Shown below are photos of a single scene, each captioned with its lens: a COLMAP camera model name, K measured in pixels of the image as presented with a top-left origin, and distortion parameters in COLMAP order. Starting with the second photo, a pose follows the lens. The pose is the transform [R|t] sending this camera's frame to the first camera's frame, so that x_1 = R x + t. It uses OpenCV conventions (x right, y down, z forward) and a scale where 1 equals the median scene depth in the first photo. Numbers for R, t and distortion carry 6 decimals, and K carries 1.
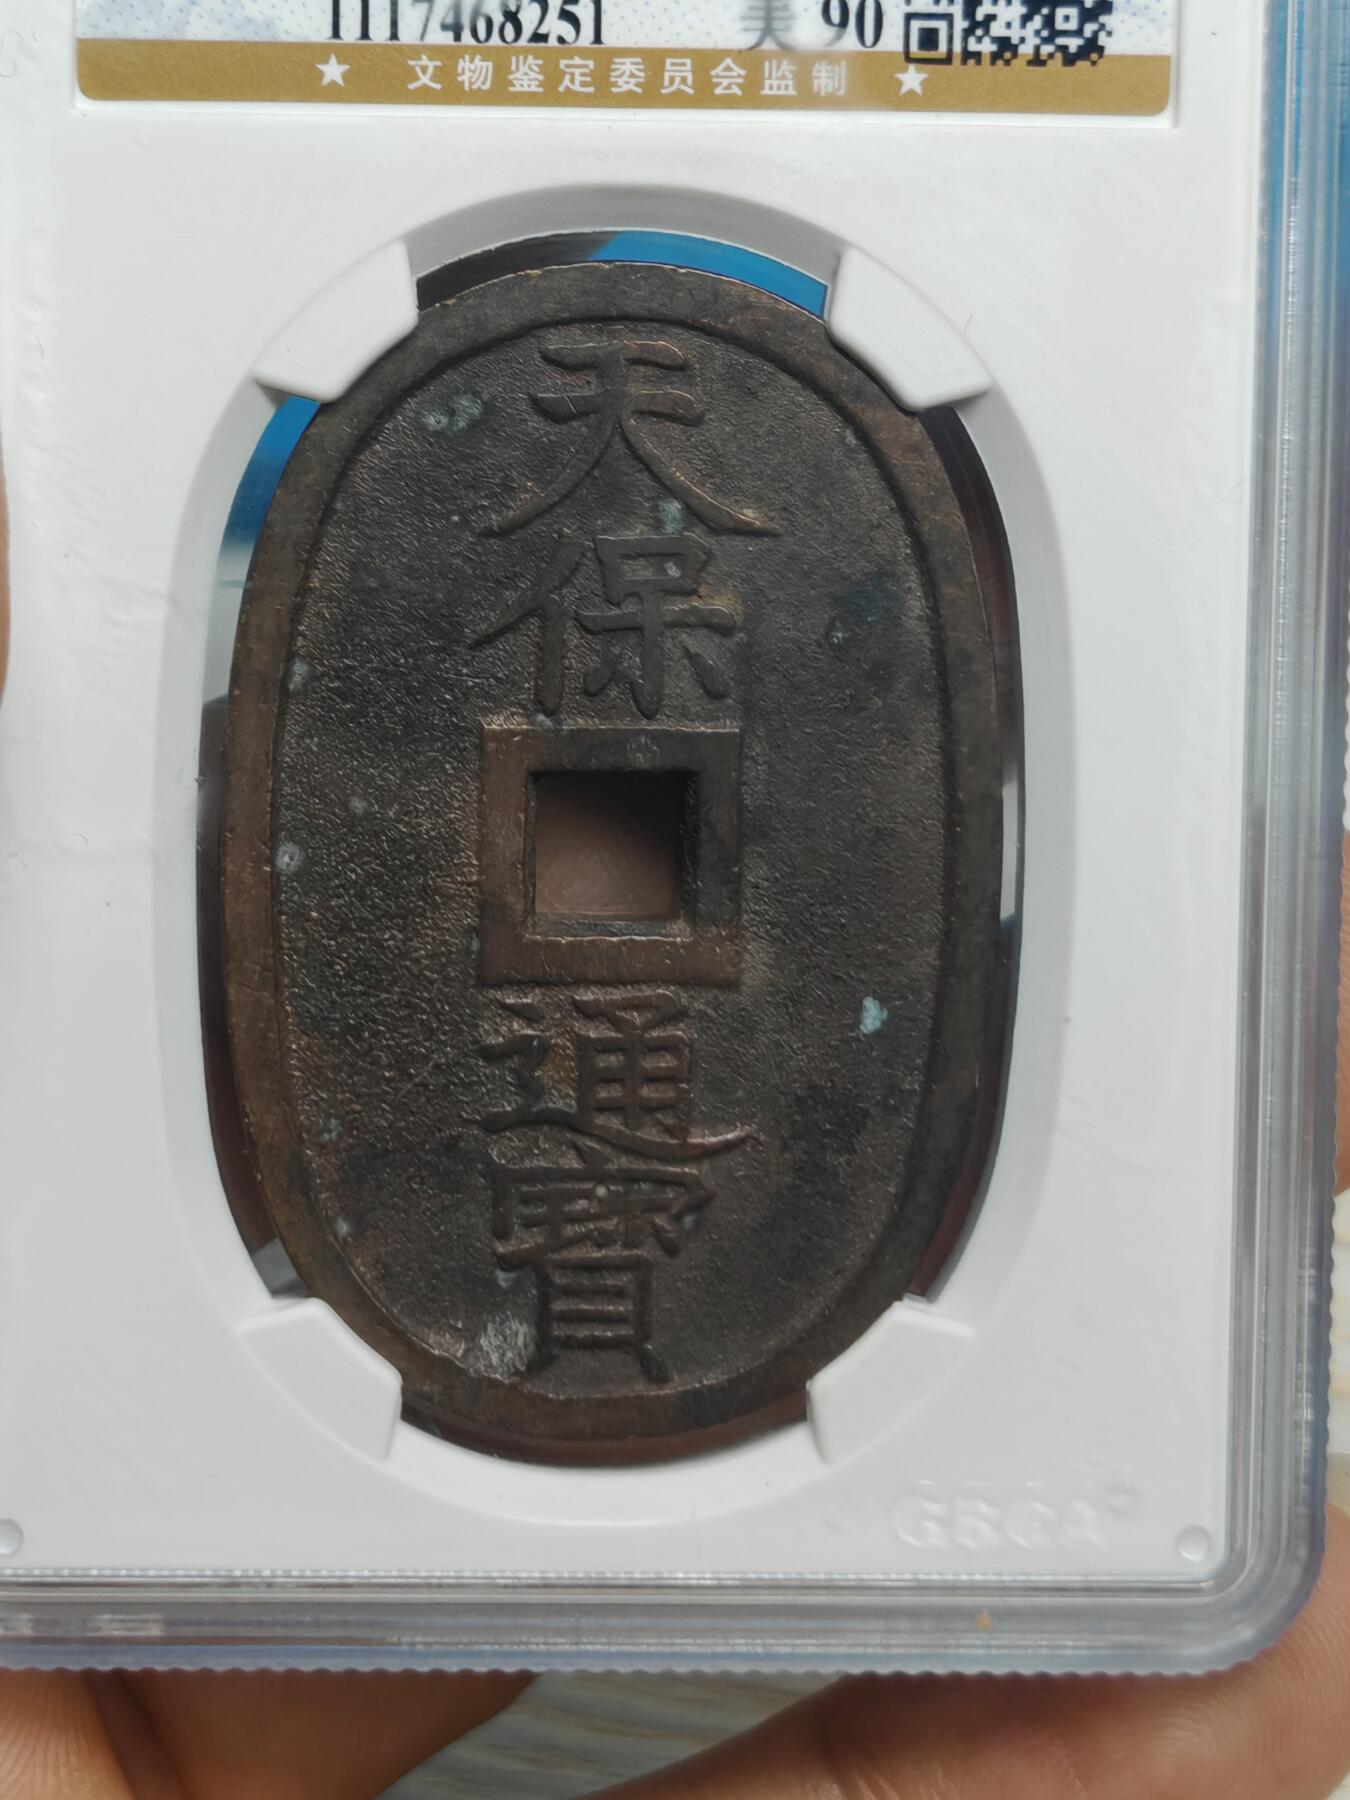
lens RADIAL K [[5028.7, 0, 675.0], [0, 5028.7, 900.0], [0, 0, 1]] dist [-0.005335, 9.946284]
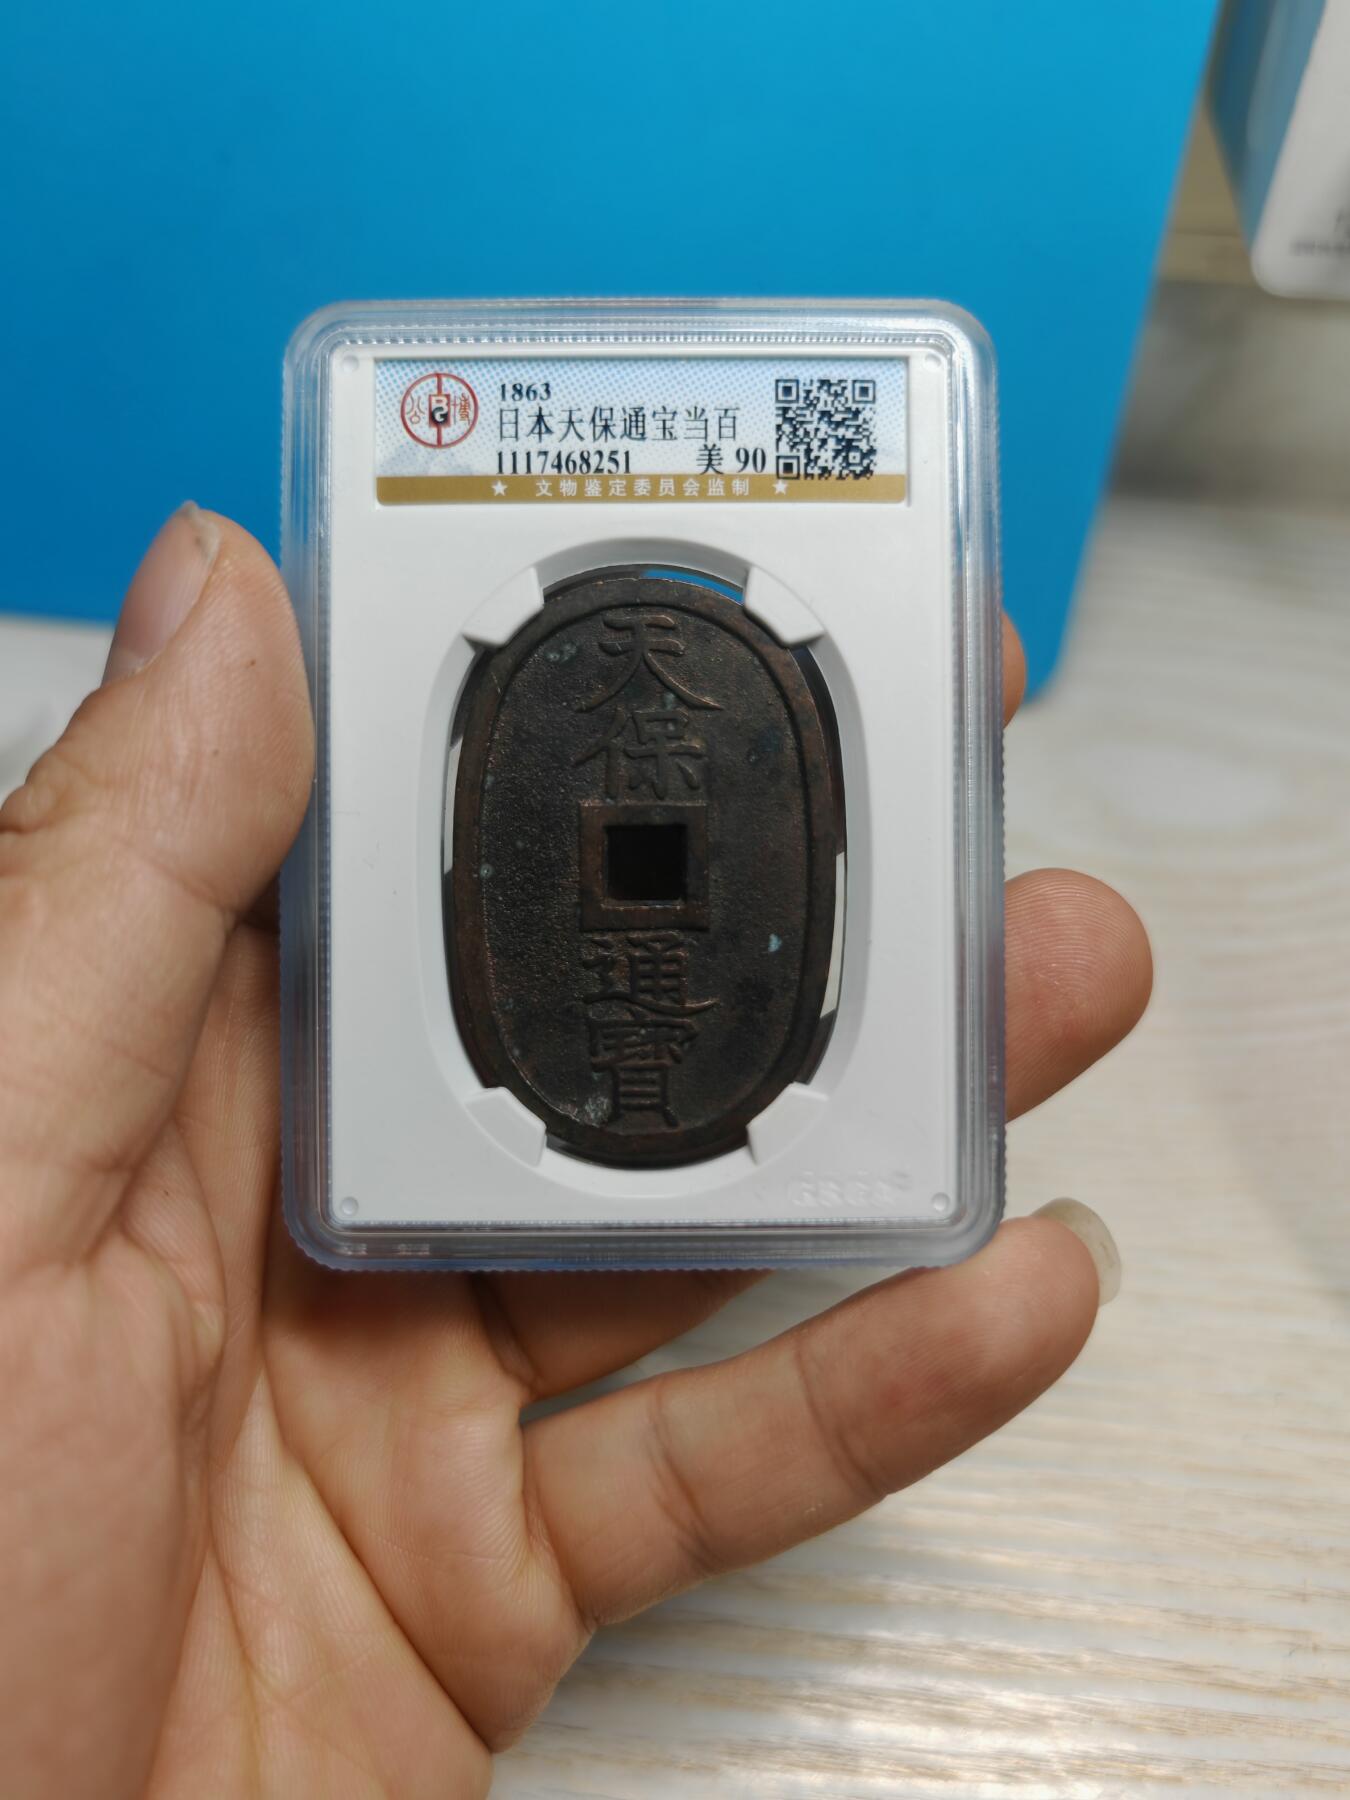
lens RADIAL K [[1506.1, 0, 715.2], [0, 1506.1, 898.4], [0, 0, 1]] dist [0.120143, -0.000526]
pose [[0.998695, -0.023519, -0.045334, 0.044000], [0.020012, 0.996884, -0.076307, 0.051696], [0.046987, 0.075300, 0.996053, 0.391564]]
